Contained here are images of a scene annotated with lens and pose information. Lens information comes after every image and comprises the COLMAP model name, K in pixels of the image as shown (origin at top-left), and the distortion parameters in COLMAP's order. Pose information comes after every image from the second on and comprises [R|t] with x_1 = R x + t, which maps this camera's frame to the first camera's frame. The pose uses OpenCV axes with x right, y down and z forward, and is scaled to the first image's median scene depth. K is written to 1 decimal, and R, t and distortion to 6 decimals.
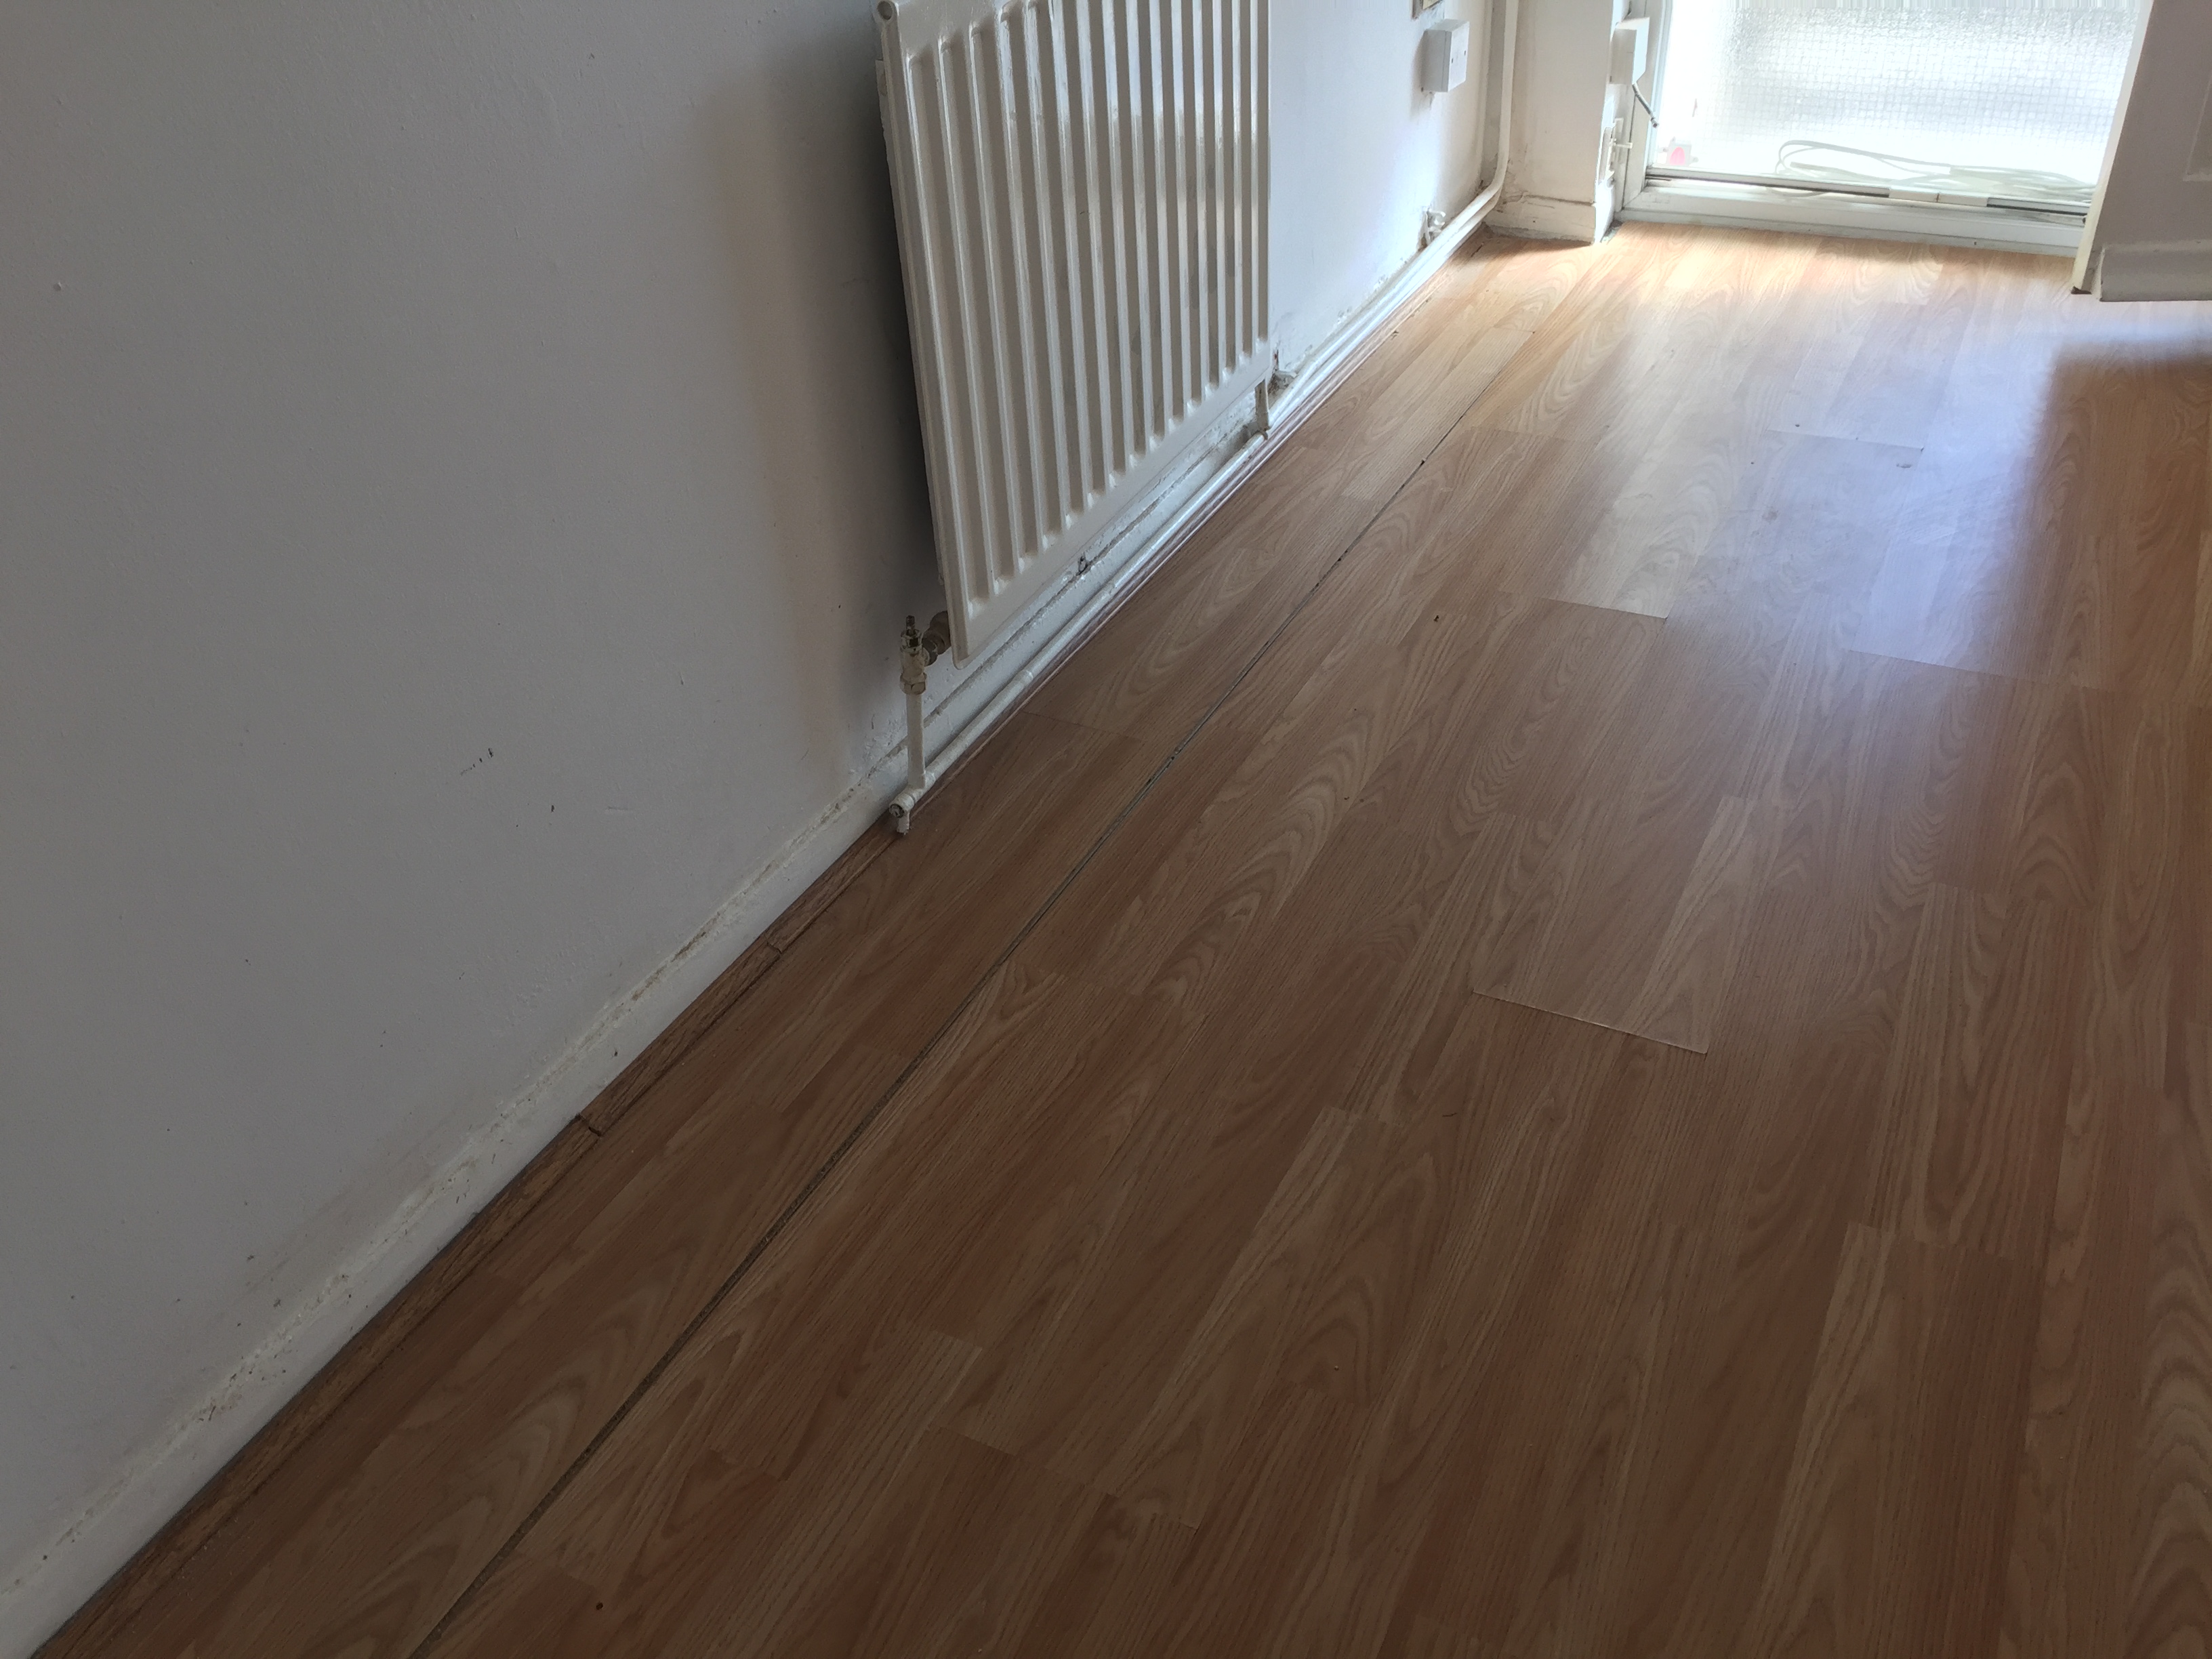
lens RADIAL K [[1915.8, 0, 1106.7], [0, 1915.8, 822.1], [0, 0, 1]] dist [0.076209, -0.088937]
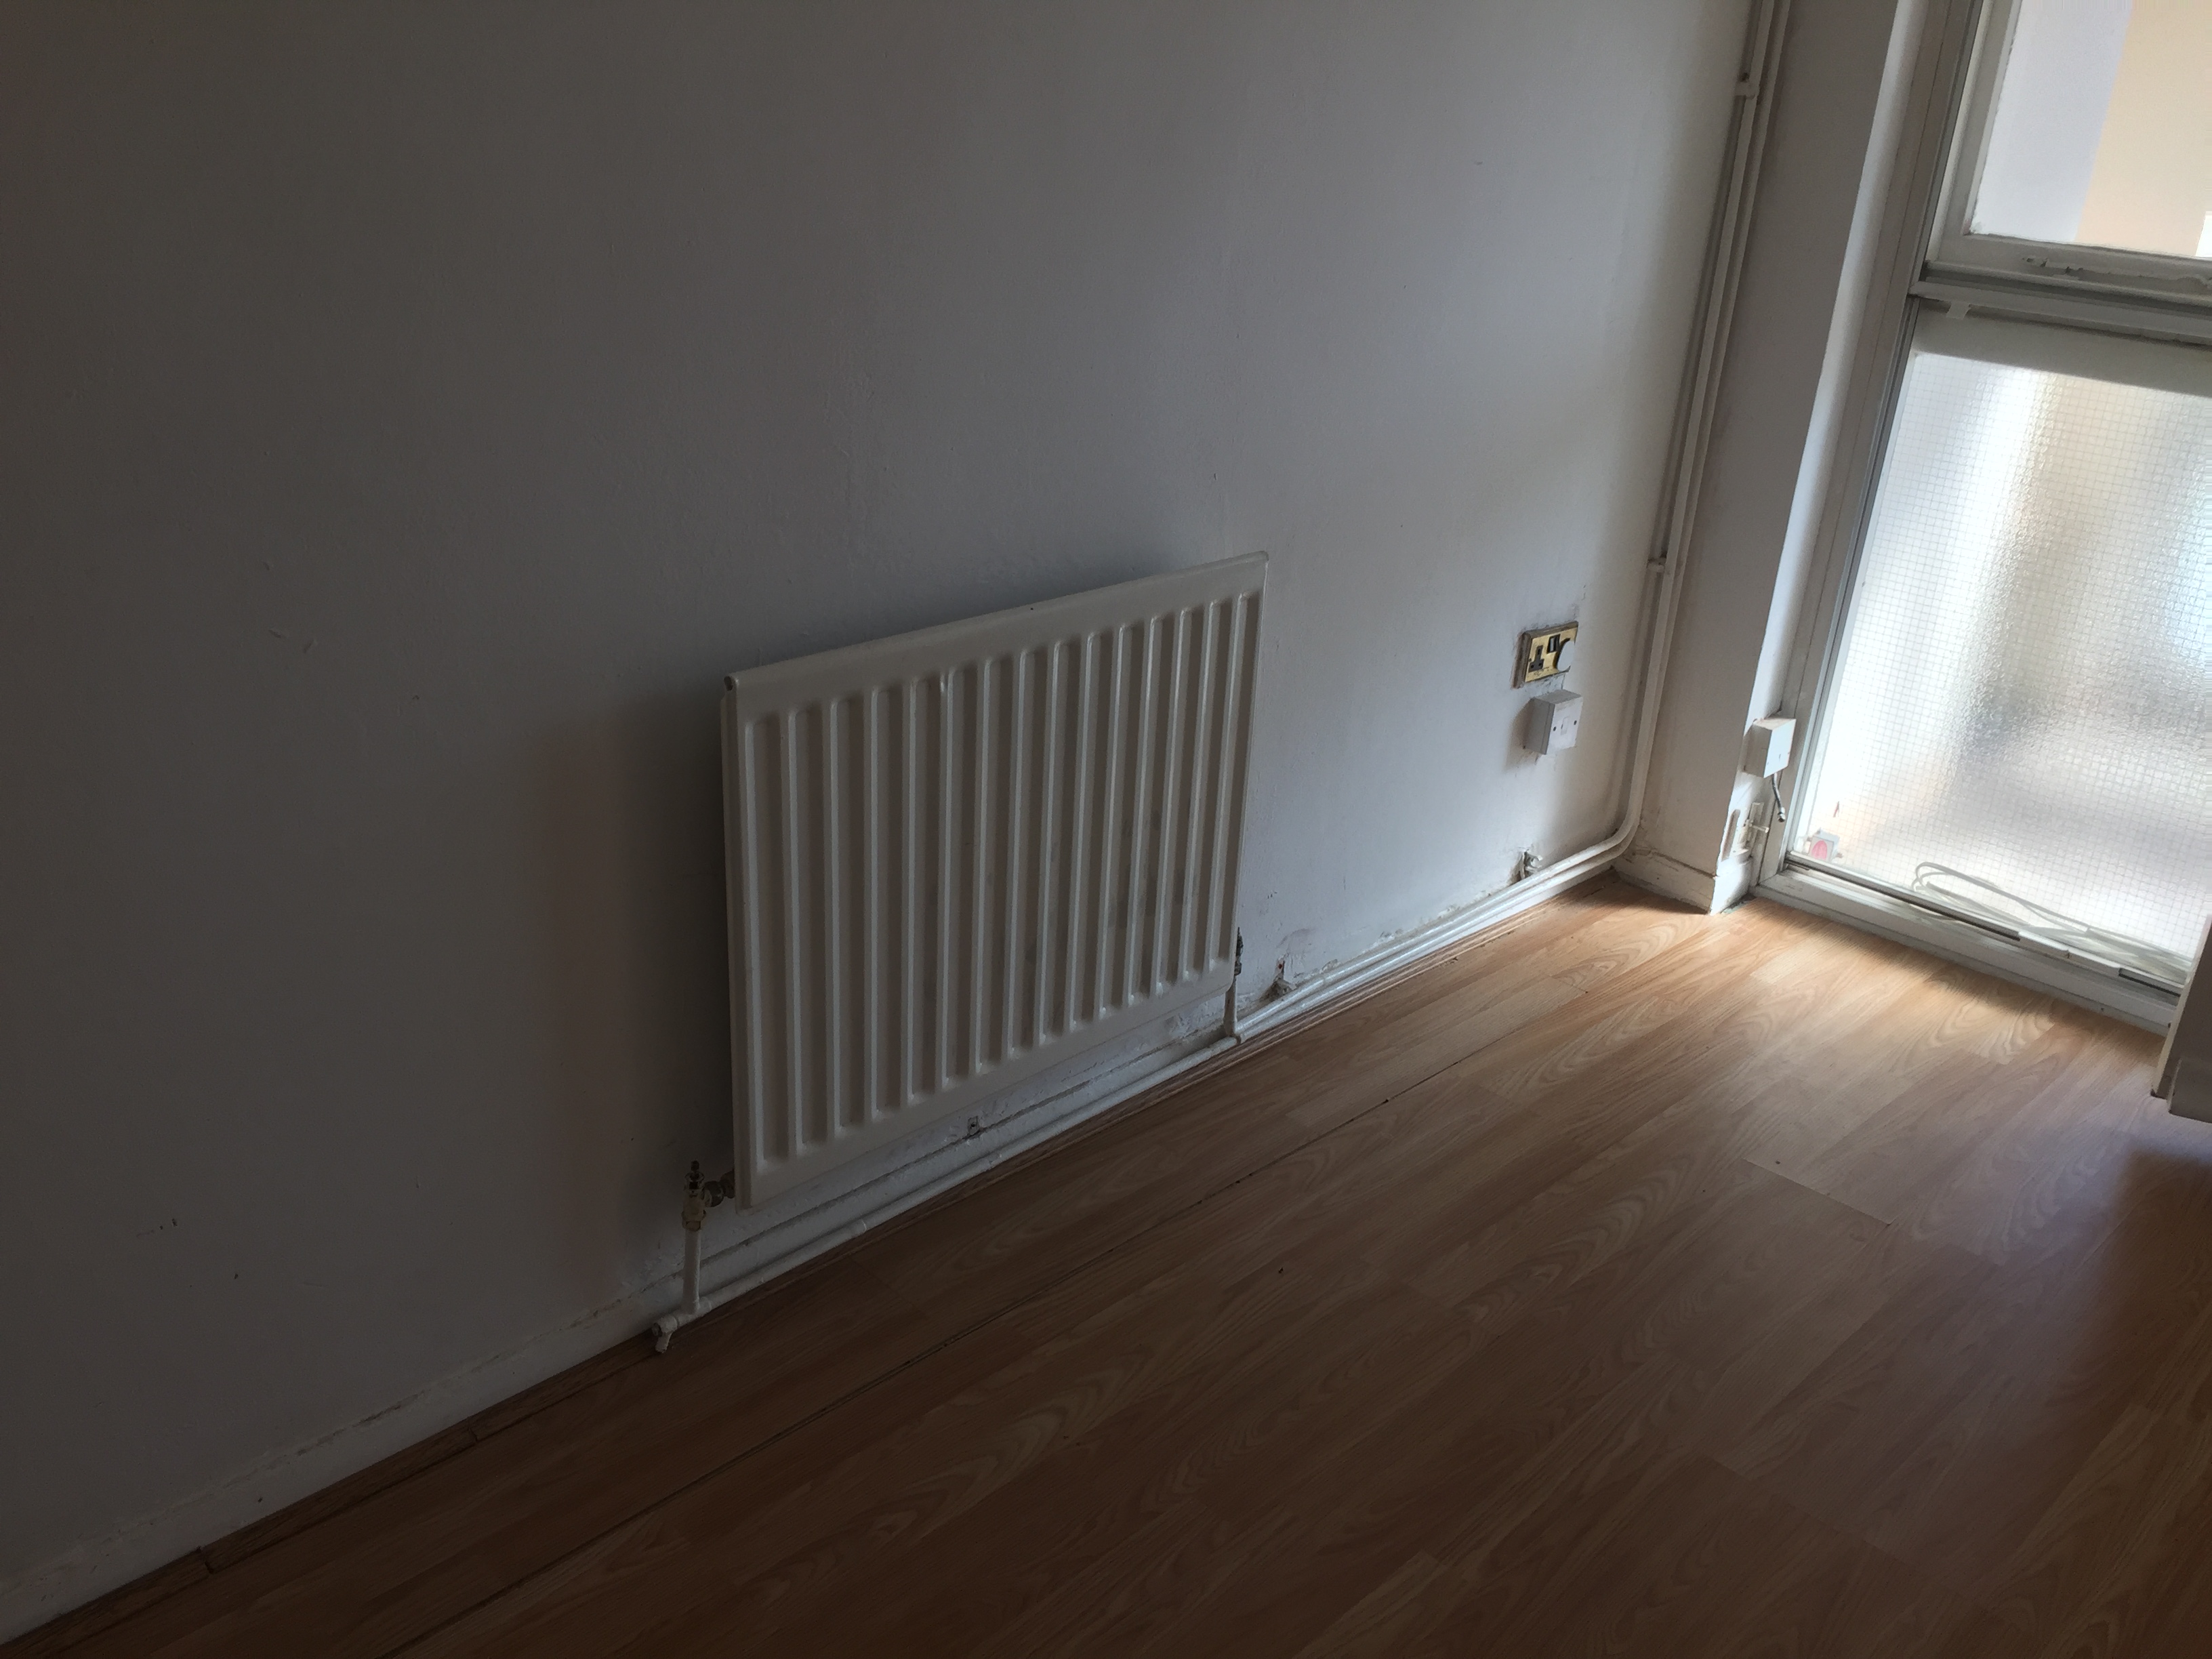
lens RADIAL K [[1915.8, 0, 1122.5], [0, 1915.8, 822.8], [0, 0, 1]] dist [0.076209, -0.088937]
pose [[0.945283, 0.216071, -0.244446, 0.245482], [-0.261171, 0.950194, -0.170062, -0.115283], [0.195526, 0.224599, 0.954633, -0.037871]]
